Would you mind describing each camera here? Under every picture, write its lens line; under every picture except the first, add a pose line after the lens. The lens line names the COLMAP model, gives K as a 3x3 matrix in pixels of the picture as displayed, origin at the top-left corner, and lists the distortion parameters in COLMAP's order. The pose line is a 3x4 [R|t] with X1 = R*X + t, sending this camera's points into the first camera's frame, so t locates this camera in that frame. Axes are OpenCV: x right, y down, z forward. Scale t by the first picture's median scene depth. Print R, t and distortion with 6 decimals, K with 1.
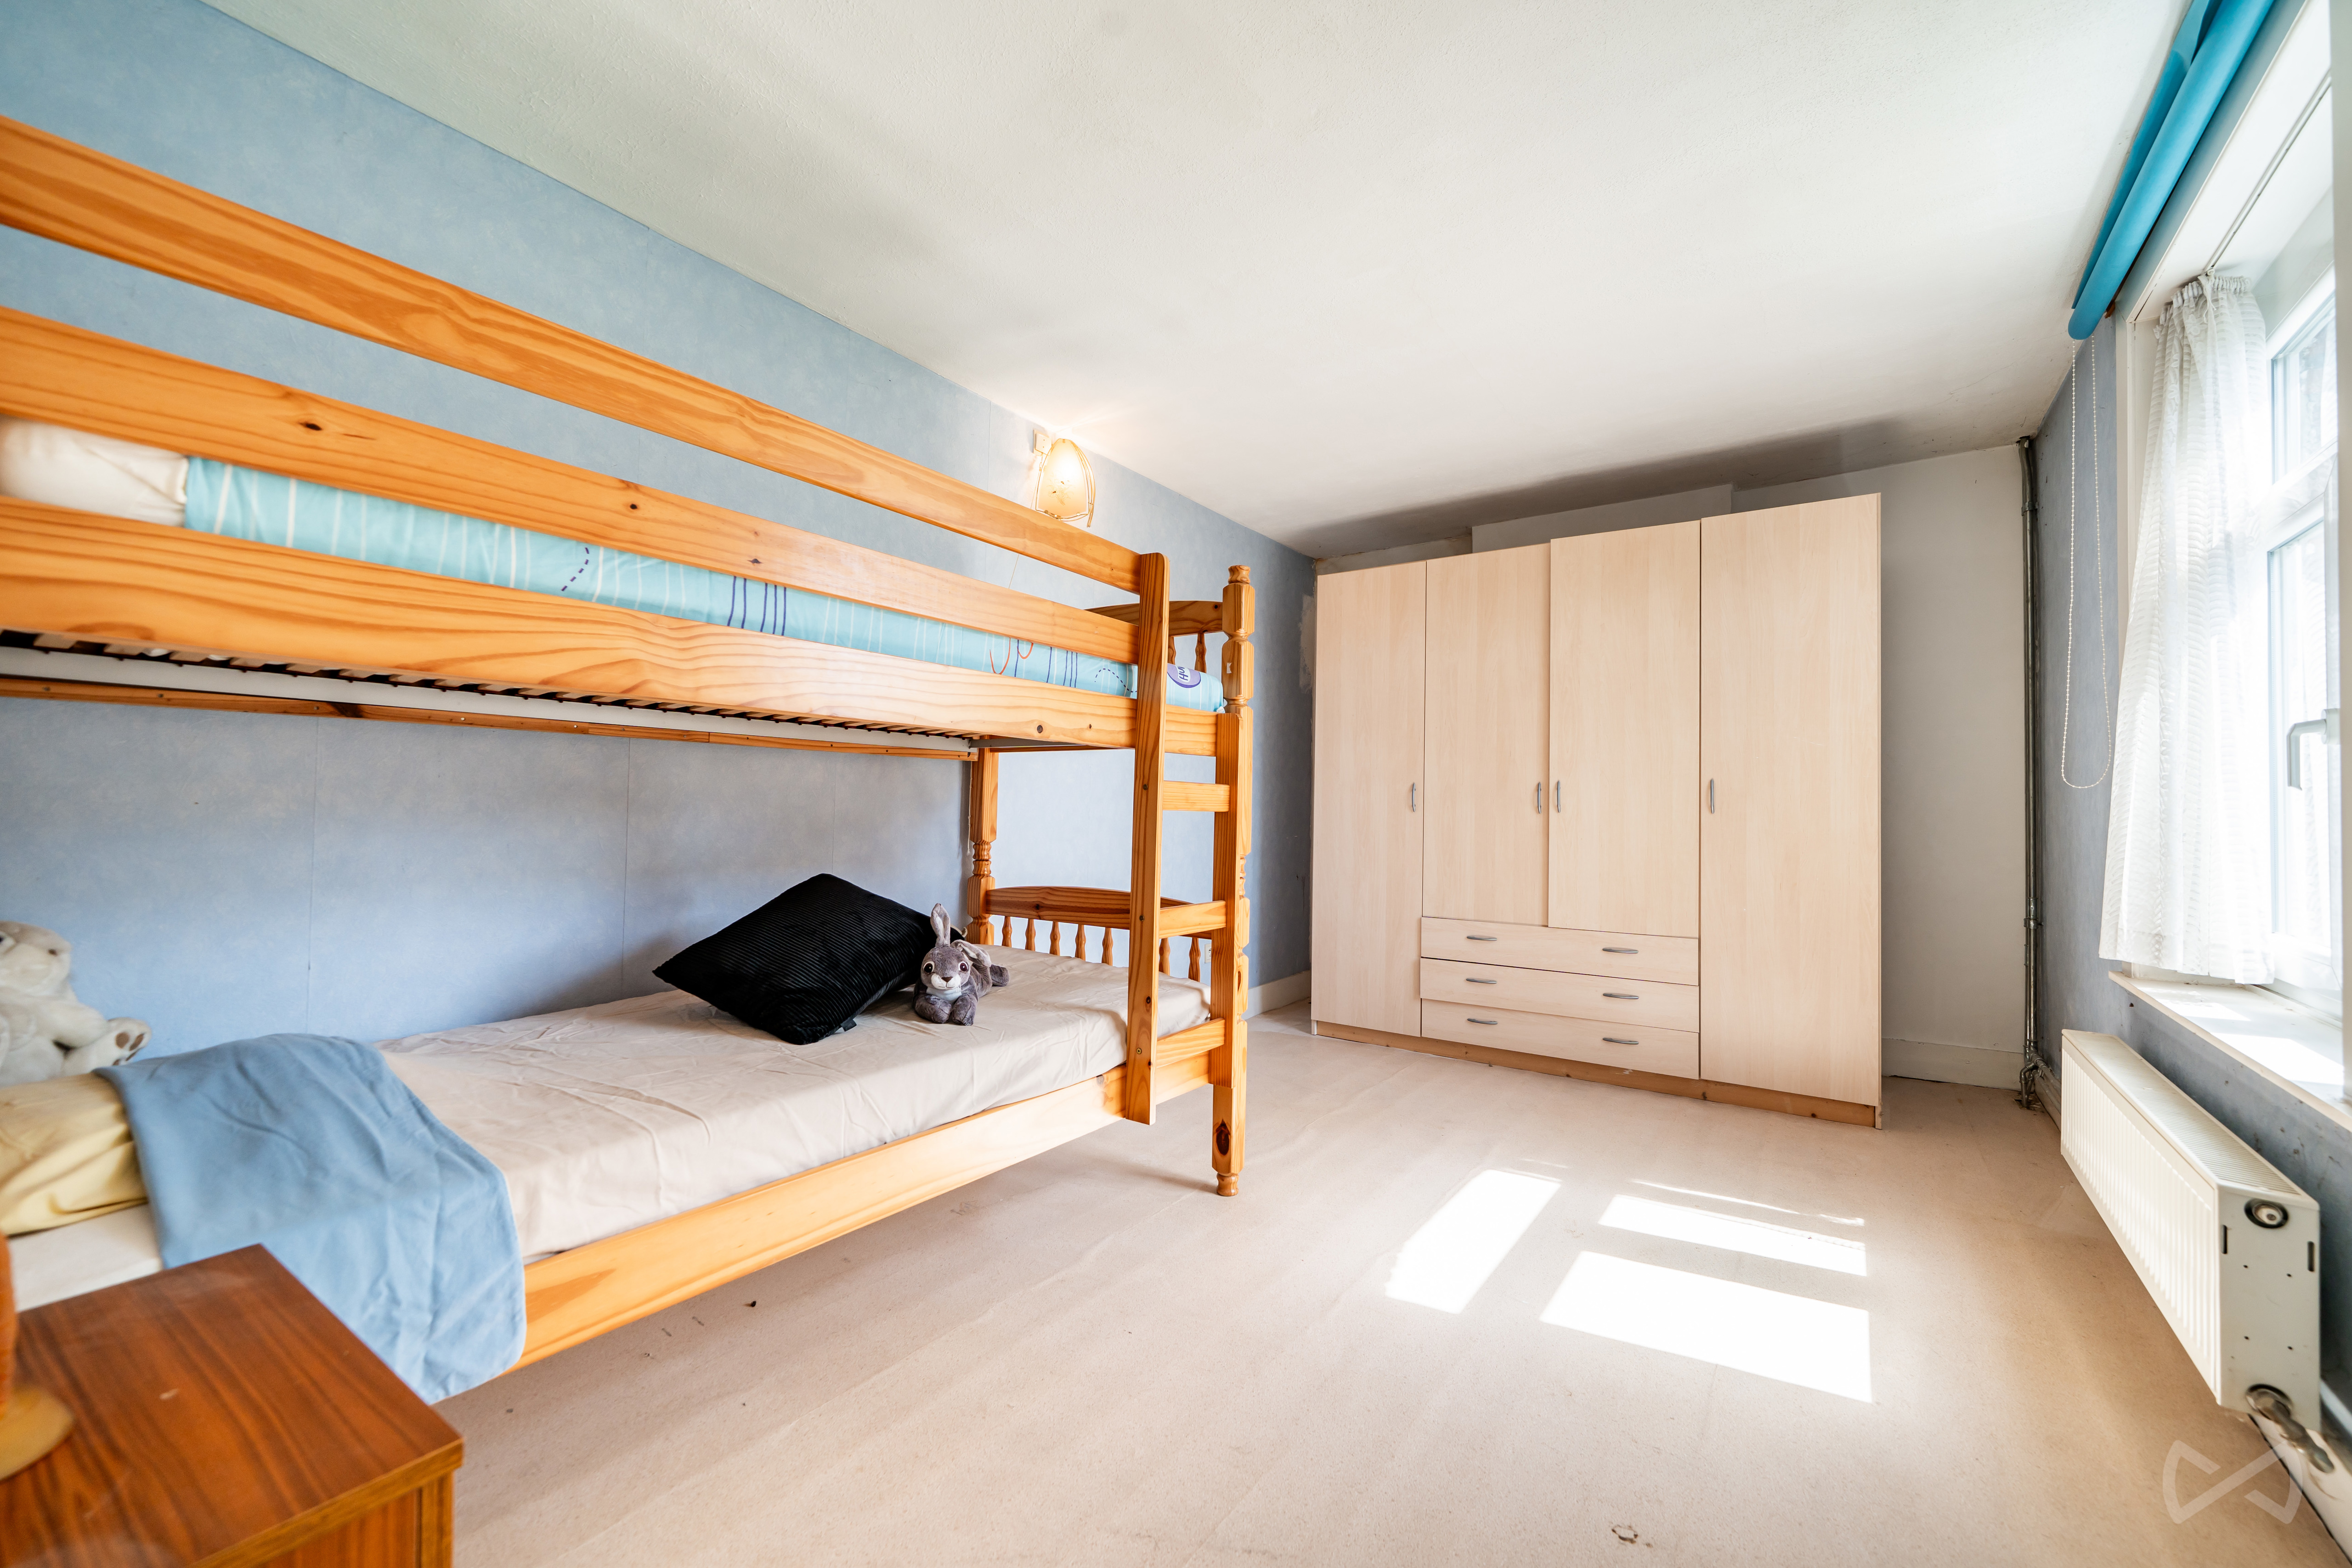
lens RADIAL K [[967.6, 0, 1167.4], [0, 967.6, 787.6], [0, 0, 1]] dist [0.001721, 0.000045]
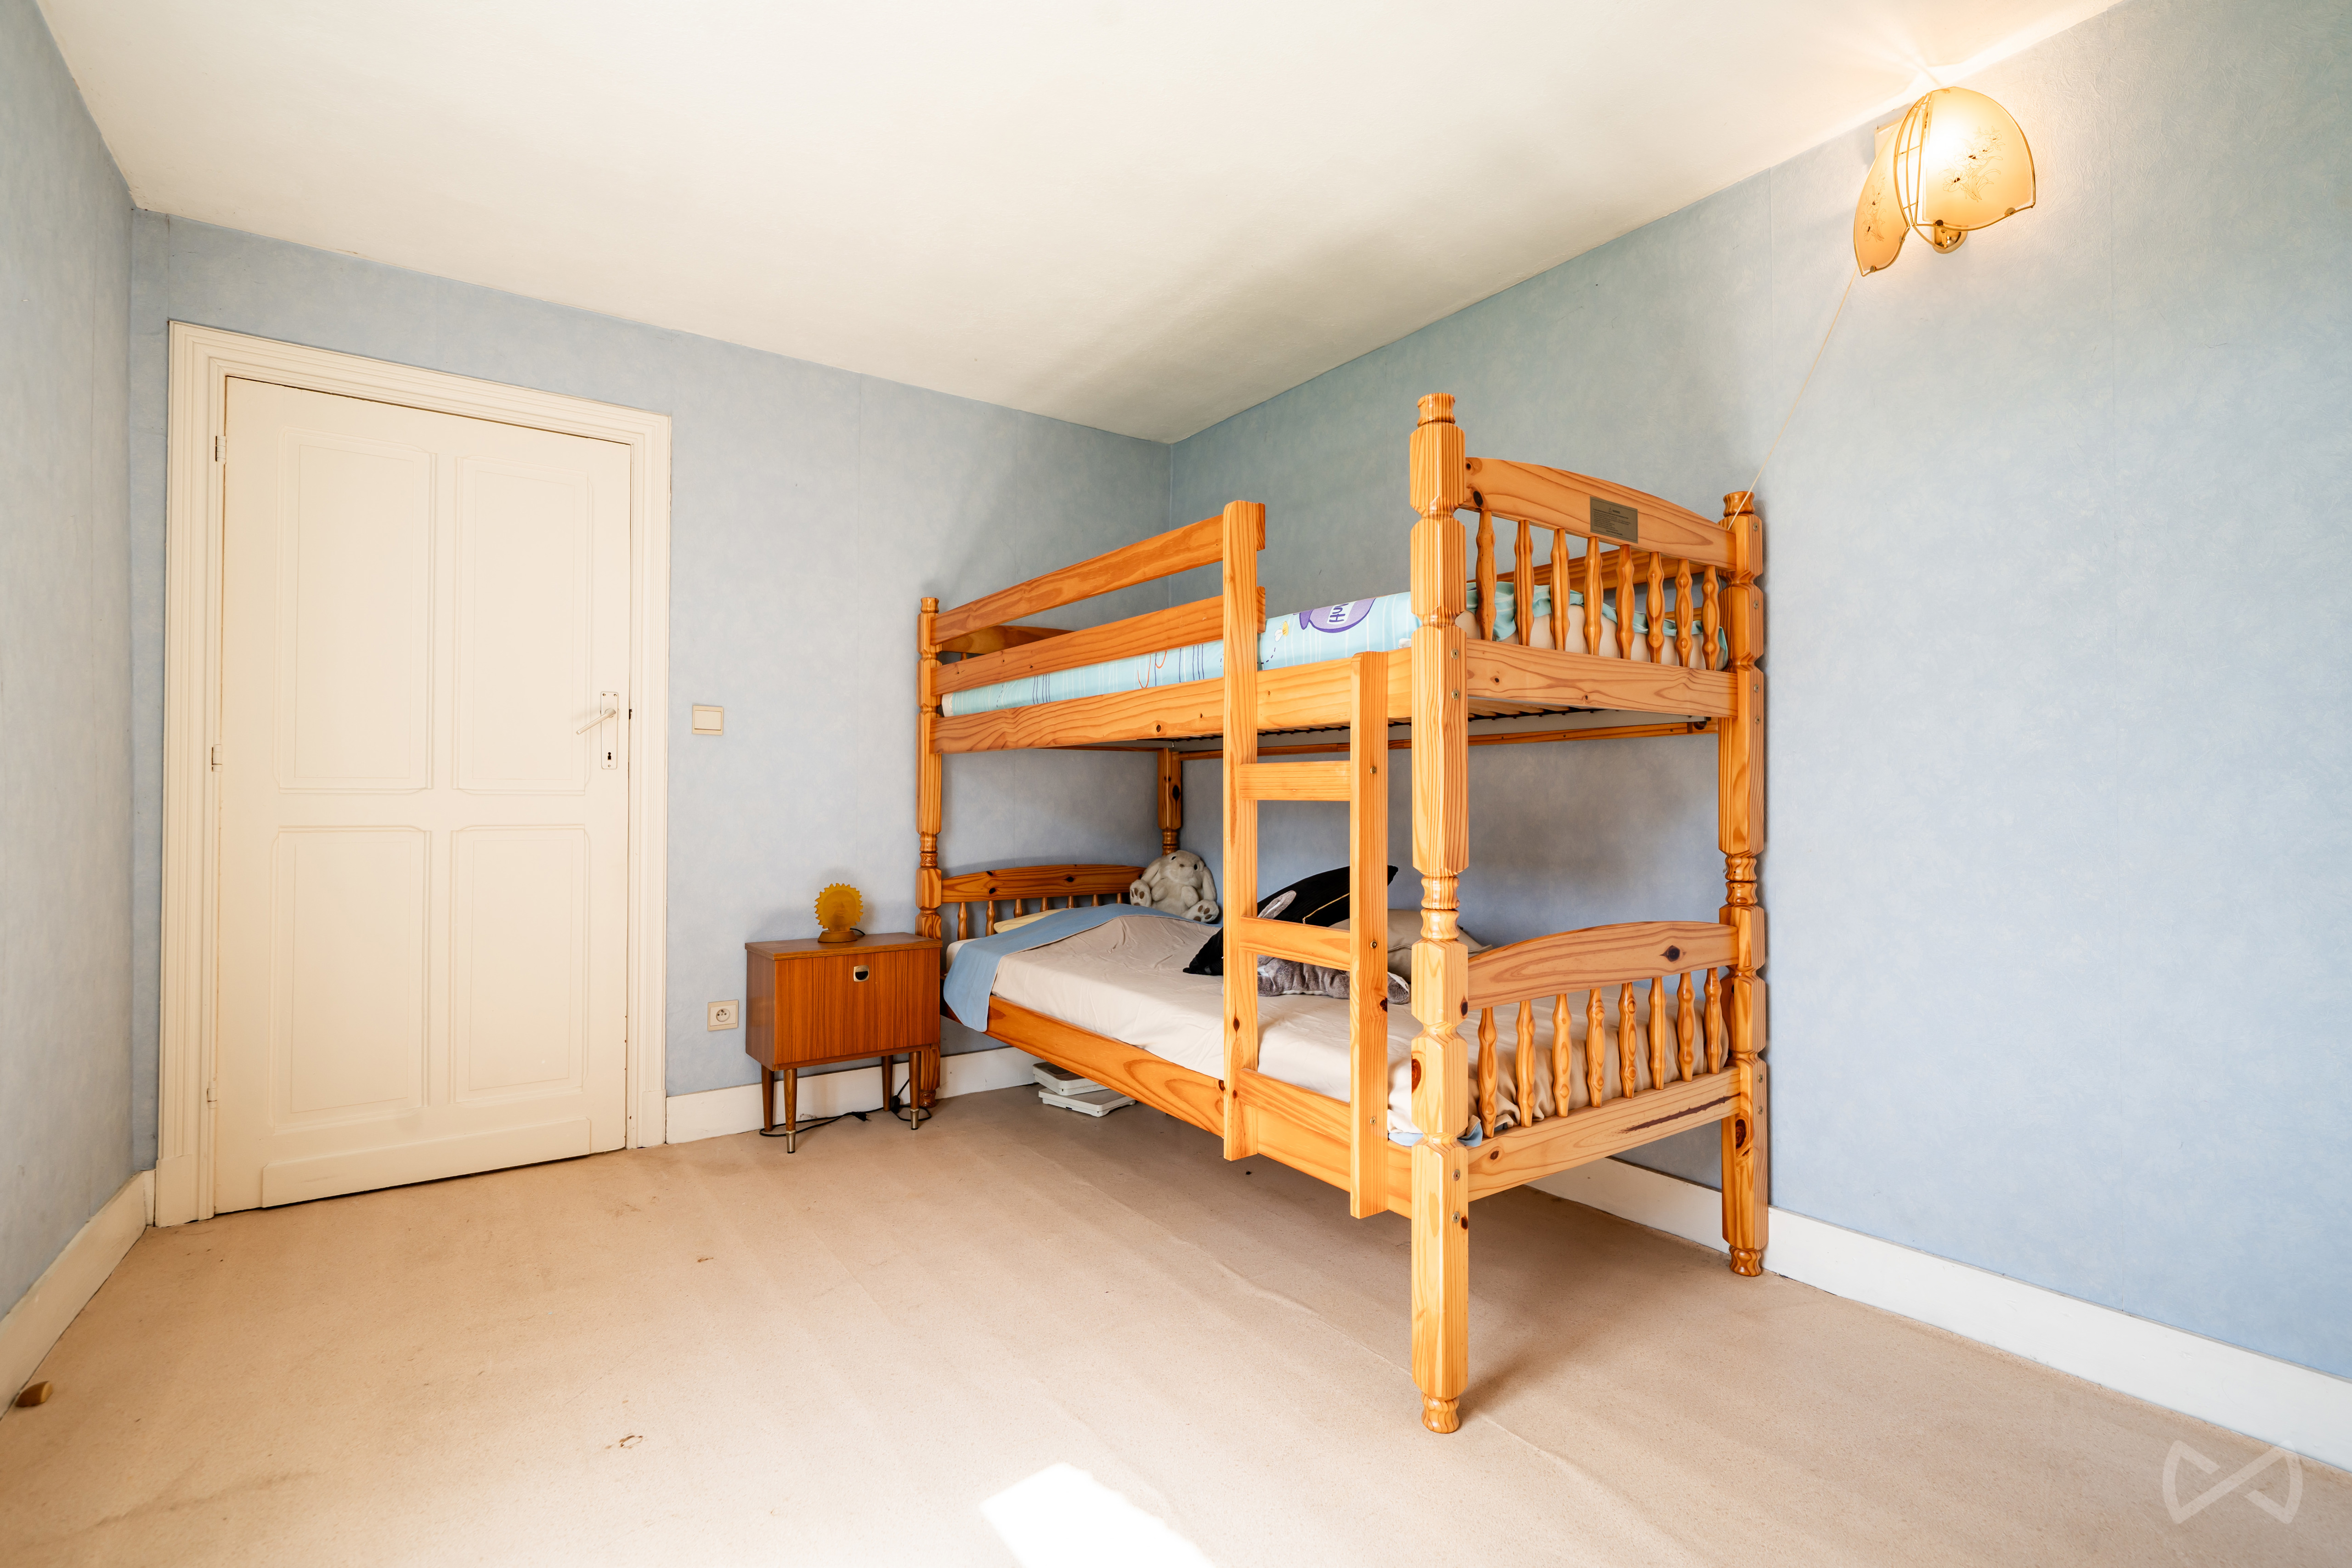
lens RADIAL K [[1045.6, 0, 1165.0], [0, 1045.6, 794.1], [0, 0, 1]] dist [-0.000215, -0.000007]
pose [[-0.344140, -0.021392, -0.938675, 0.964442], [0.011388, 0.999572, -0.026955, 0.046594], [0.938849, -0.019966, -0.343749, 1.377132]]
